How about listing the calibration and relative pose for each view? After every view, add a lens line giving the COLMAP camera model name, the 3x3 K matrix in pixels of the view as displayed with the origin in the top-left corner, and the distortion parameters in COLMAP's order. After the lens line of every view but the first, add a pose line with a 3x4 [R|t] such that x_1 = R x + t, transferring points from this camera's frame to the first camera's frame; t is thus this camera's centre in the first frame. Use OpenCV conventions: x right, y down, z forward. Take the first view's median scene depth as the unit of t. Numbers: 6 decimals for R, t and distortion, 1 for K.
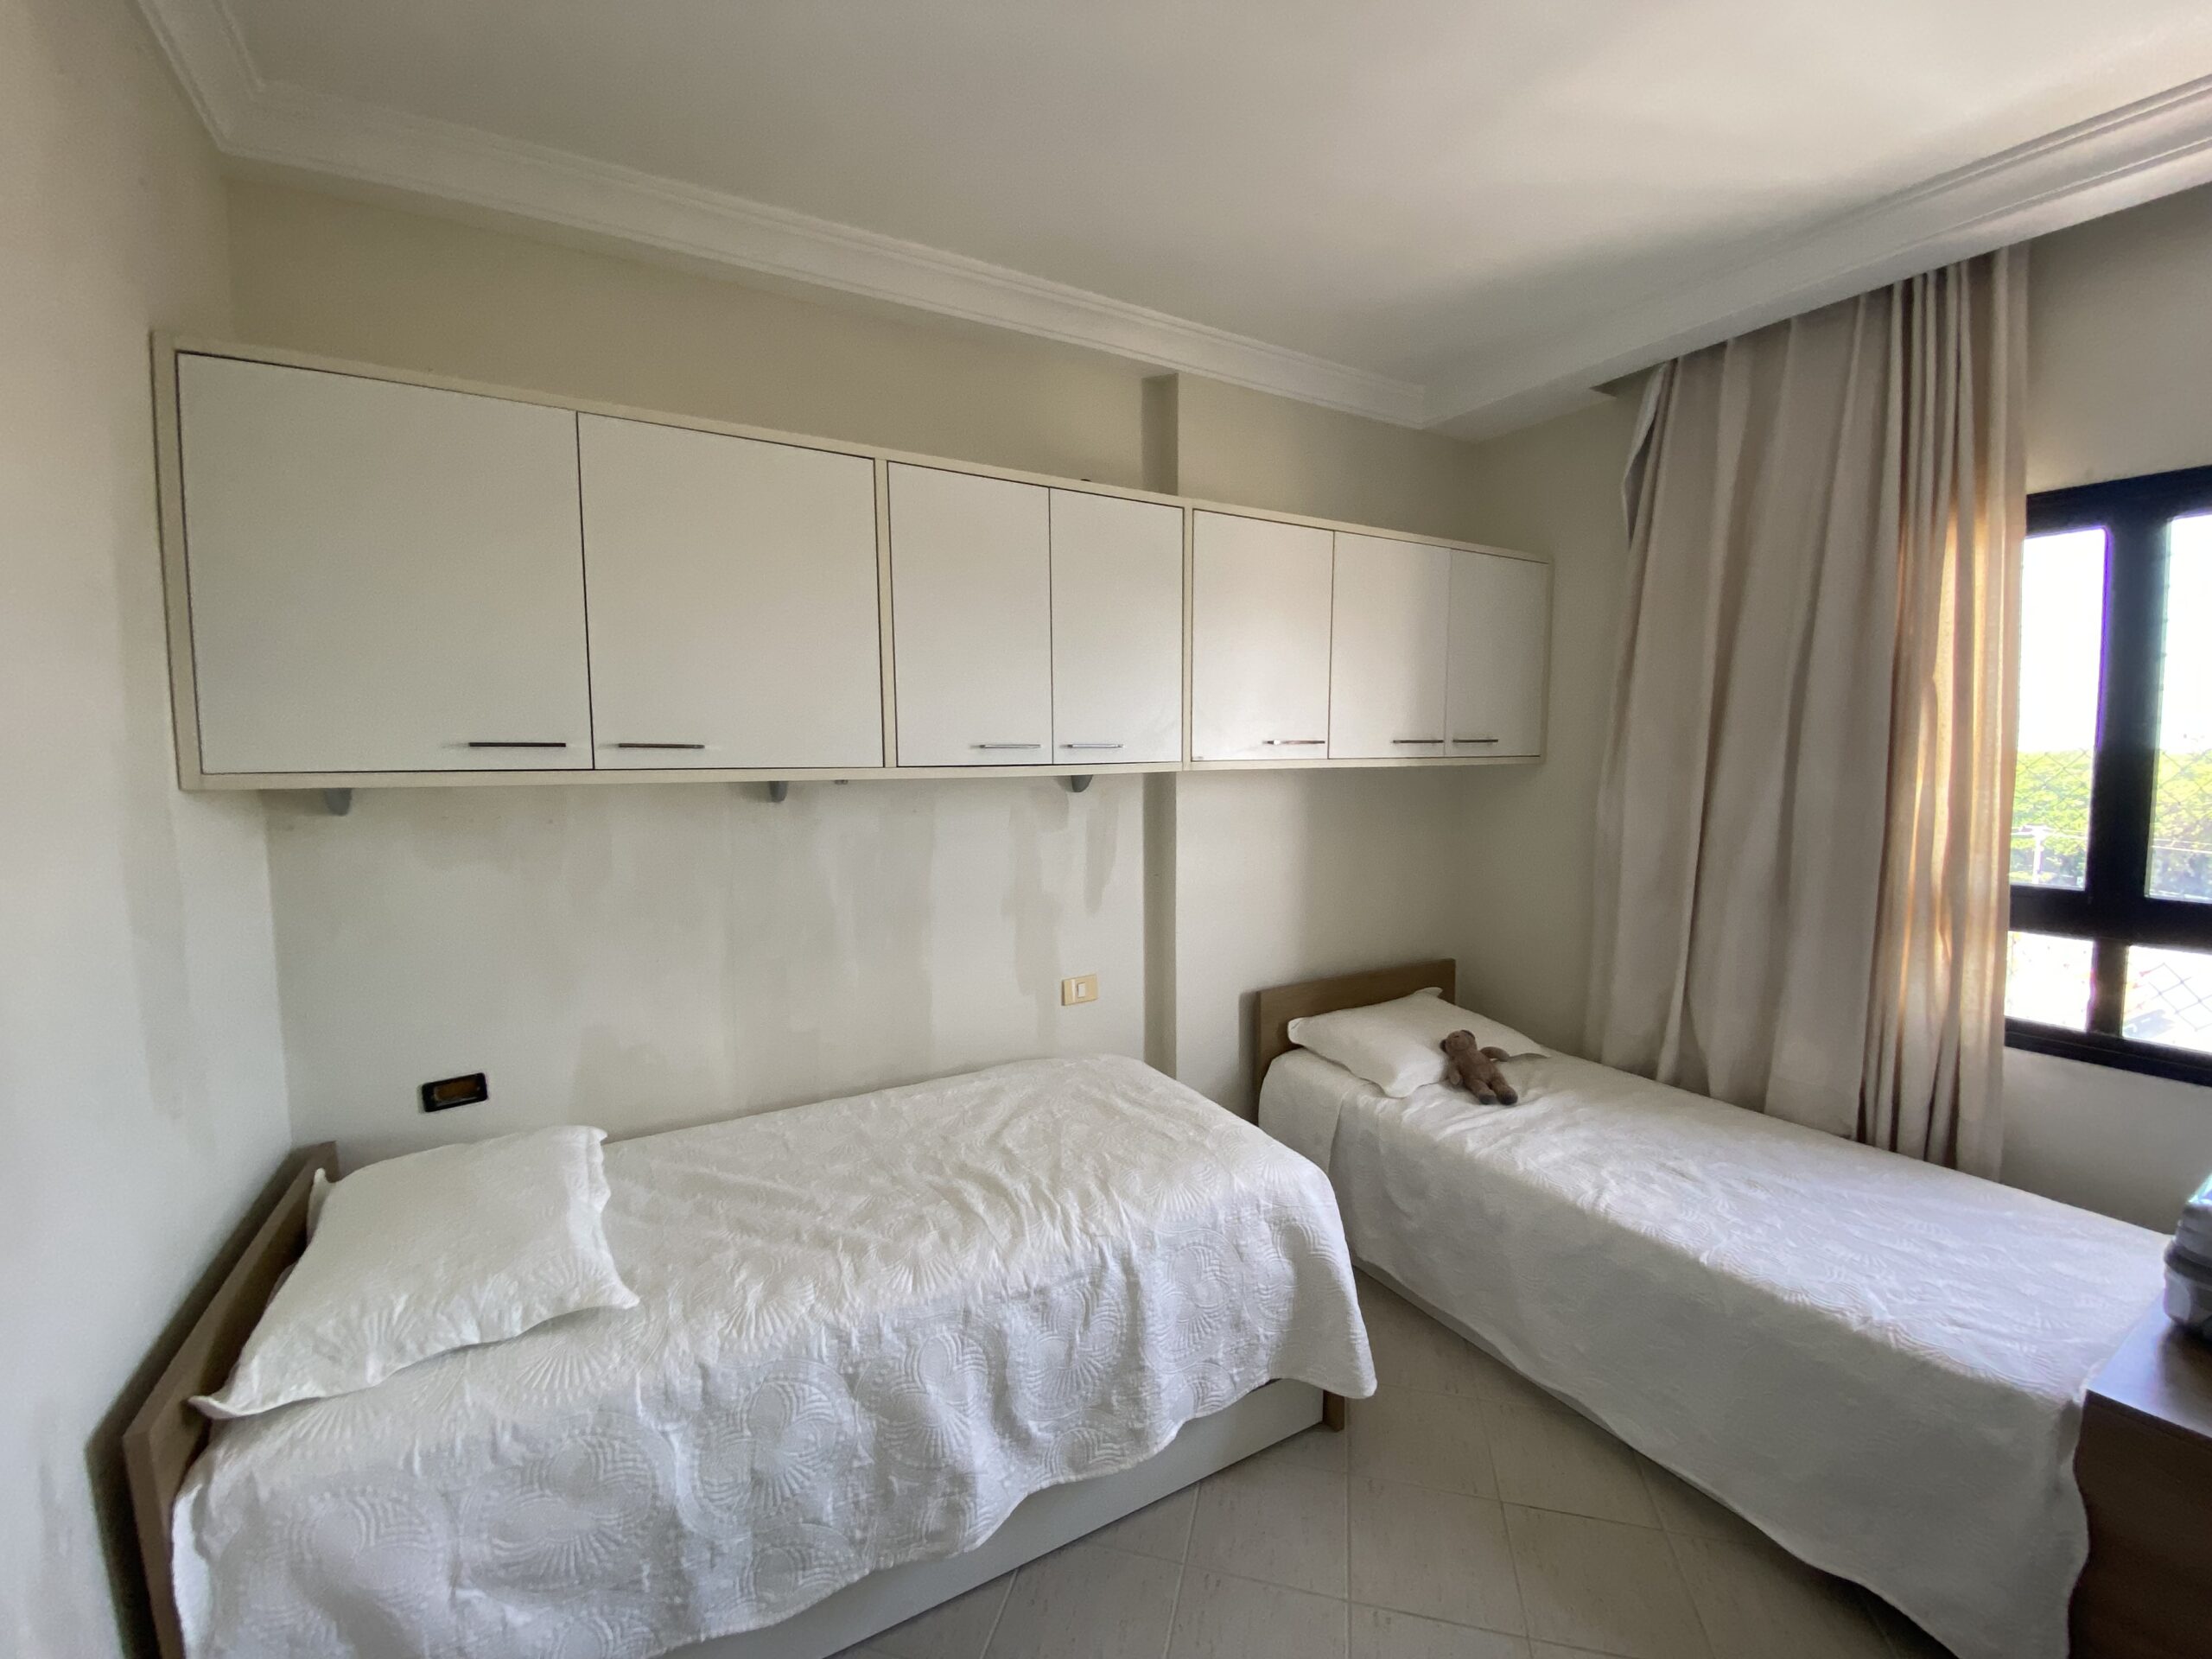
lens RADIAL K [[909.2, 0, 1106.0], [0, 909.2, 829.5], [0, 0, 1]] dist [-0.051683, -0.000110]
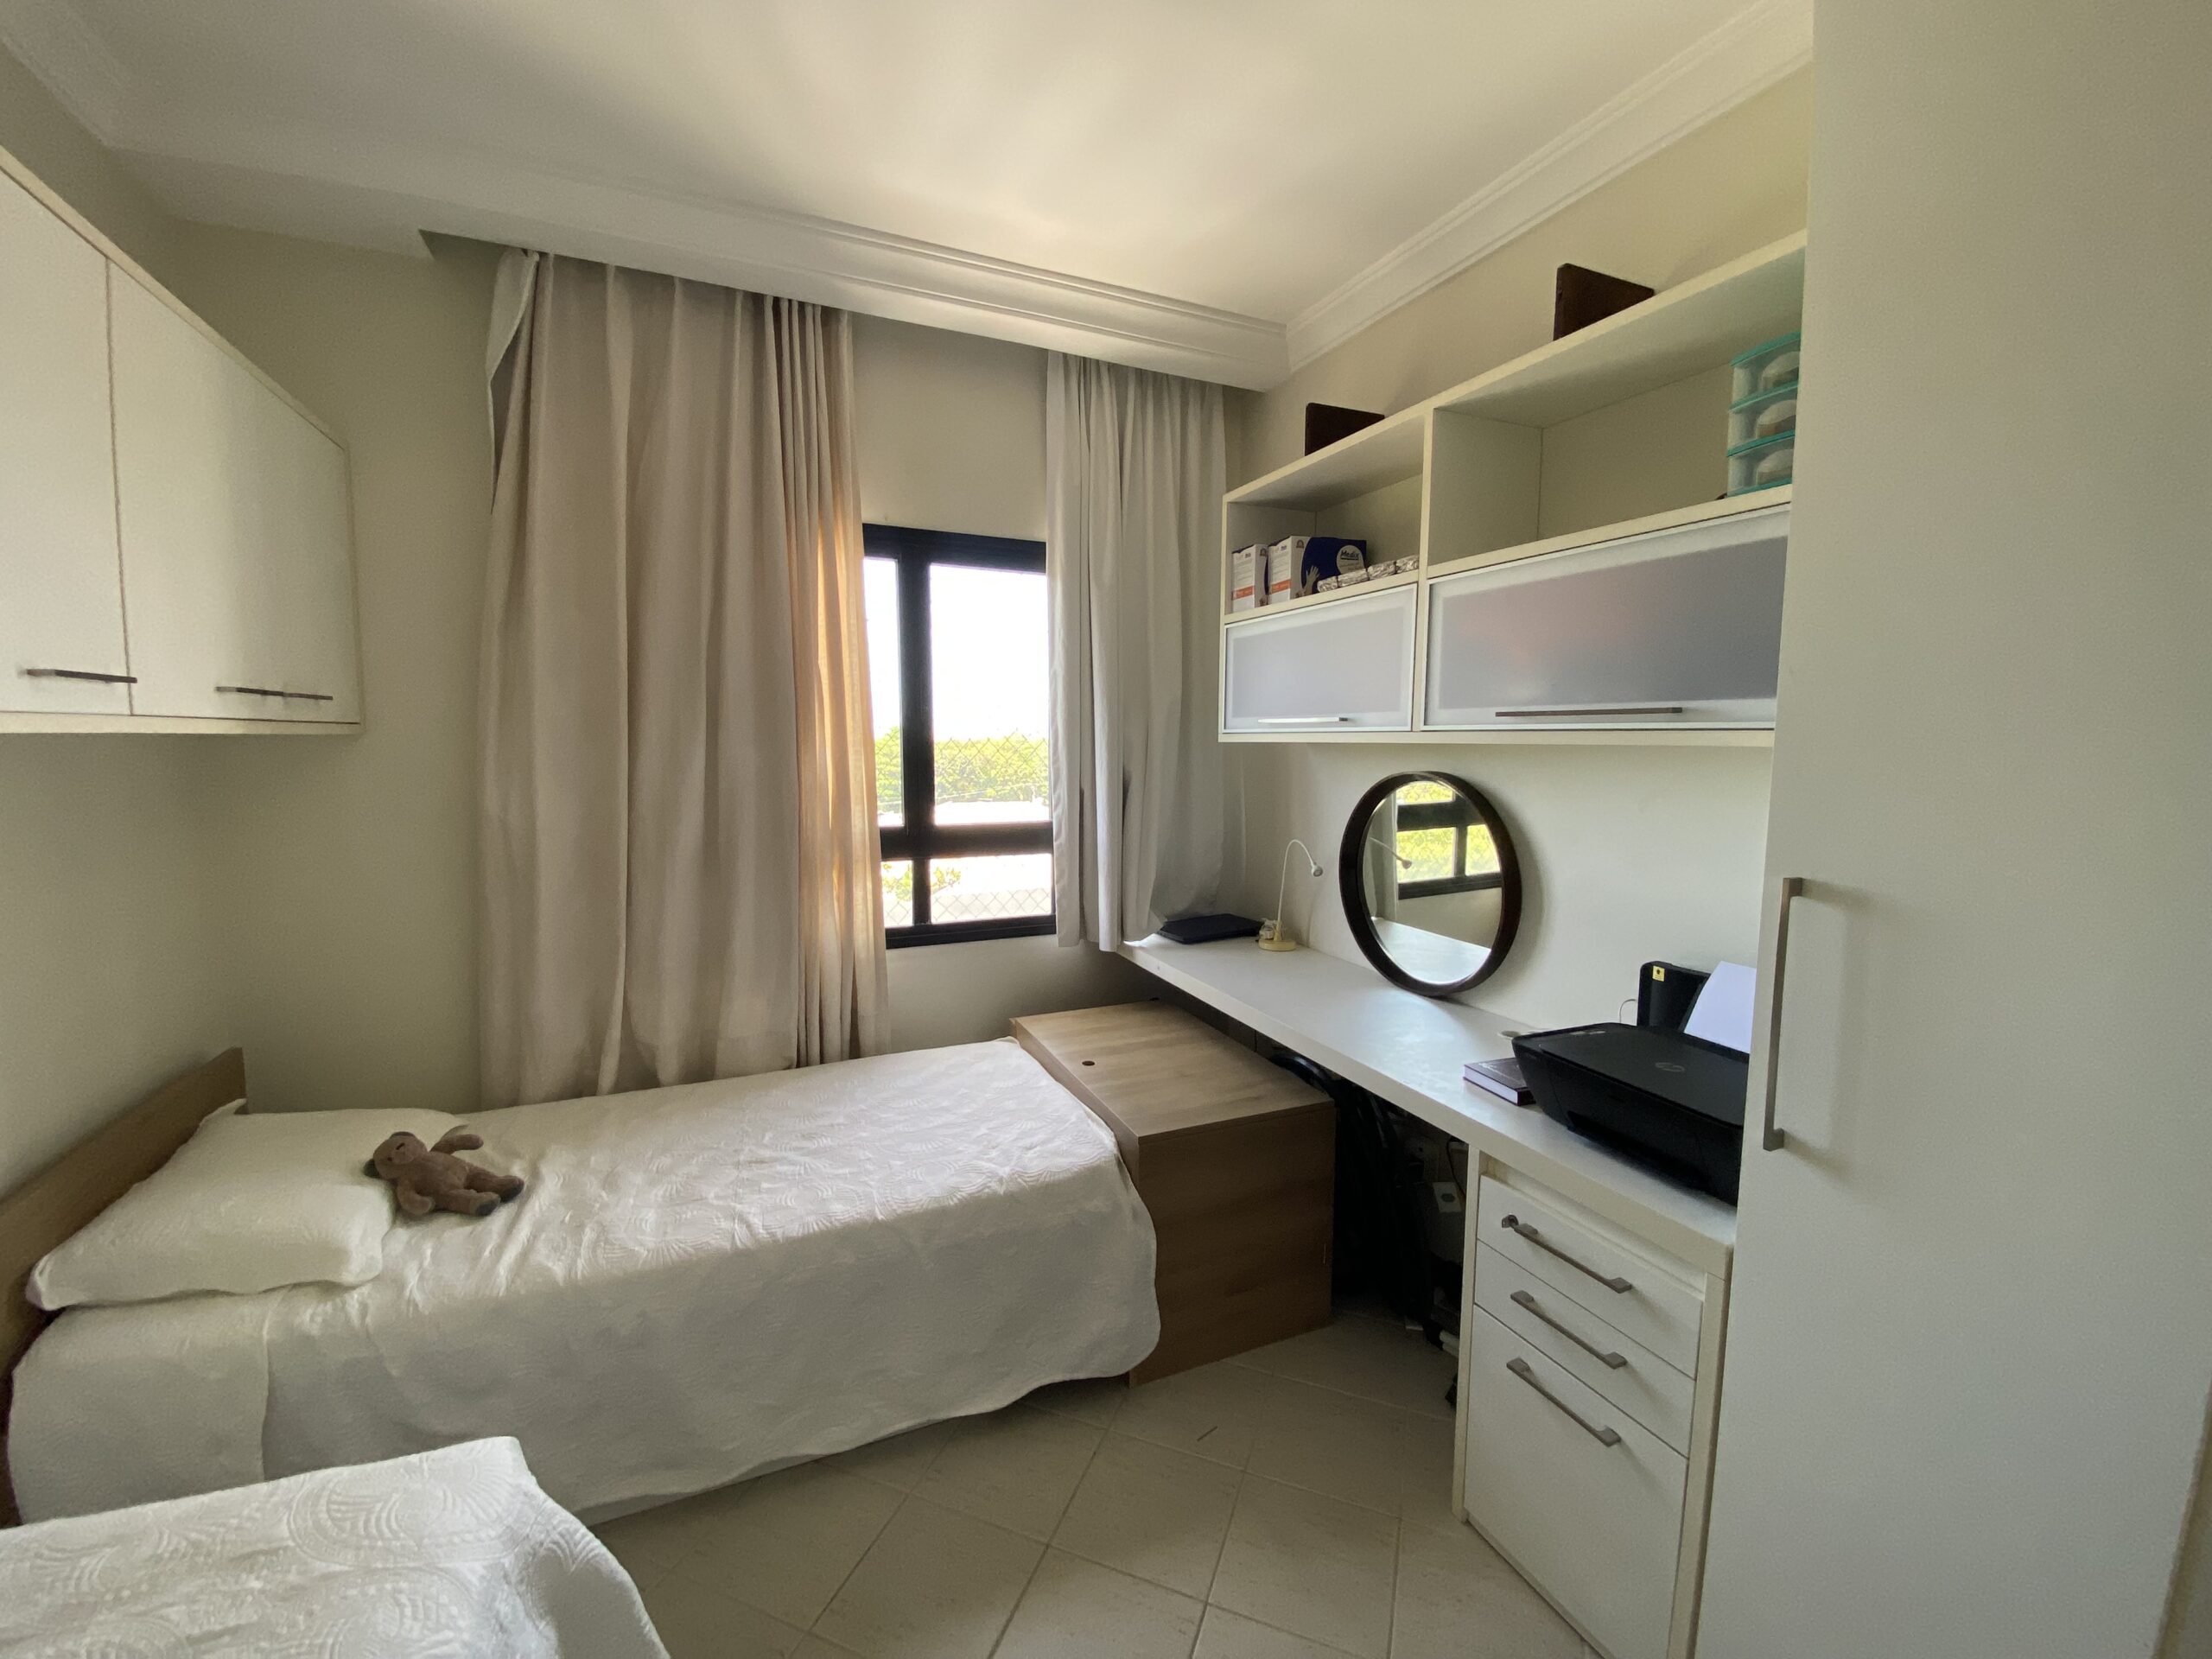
lens RADIAL K [[858.5, 0, 1097.2], [0, 858.5, 831.4], [0, 0, 1]] dist [0.000901, -0.016521]
pose [[0.090539, -0.093094, 0.991532, -0.183154], [0.080008, 0.993083, 0.085934, -0.012420], [-0.992674, 0.071550, 0.097361, 0.479952]]
